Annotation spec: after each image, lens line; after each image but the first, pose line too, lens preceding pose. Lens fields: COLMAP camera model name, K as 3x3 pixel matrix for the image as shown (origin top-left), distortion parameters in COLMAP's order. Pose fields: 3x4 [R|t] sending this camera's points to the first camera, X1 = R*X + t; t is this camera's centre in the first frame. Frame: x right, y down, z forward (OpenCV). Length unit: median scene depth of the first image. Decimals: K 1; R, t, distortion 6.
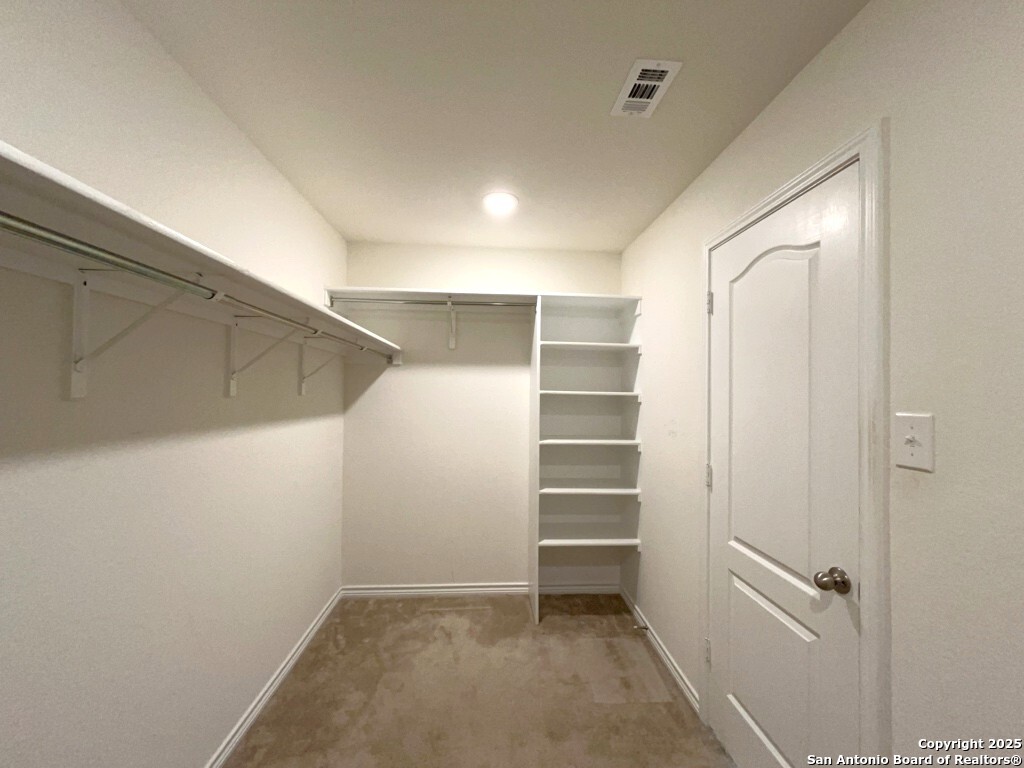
lens RADIAL K [[414.2, 0, 512.0], [0, 414.2, 384.0], [0, 0, 1]] dist [-0.001093, -0.000248]
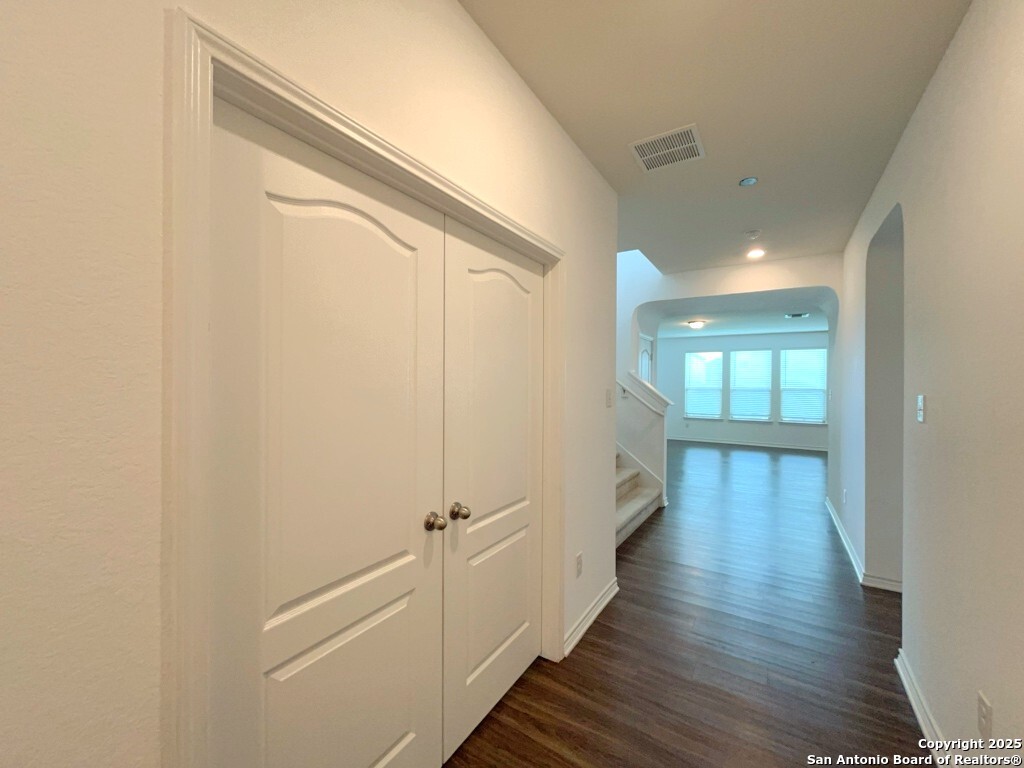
lens RADIAL K [[414.2, 0, 512.0], [0, 414.2, 384.0], [0, 0, 1]] dist [-0.001093, -0.000248]
pose [[-0.804757, -0.036241, 0.592498, -0.097284], [-0.040524, 0.999160, 0.006075, 0.016956], [-0.592220, -0.019122, -0.805549, 1.308785]]
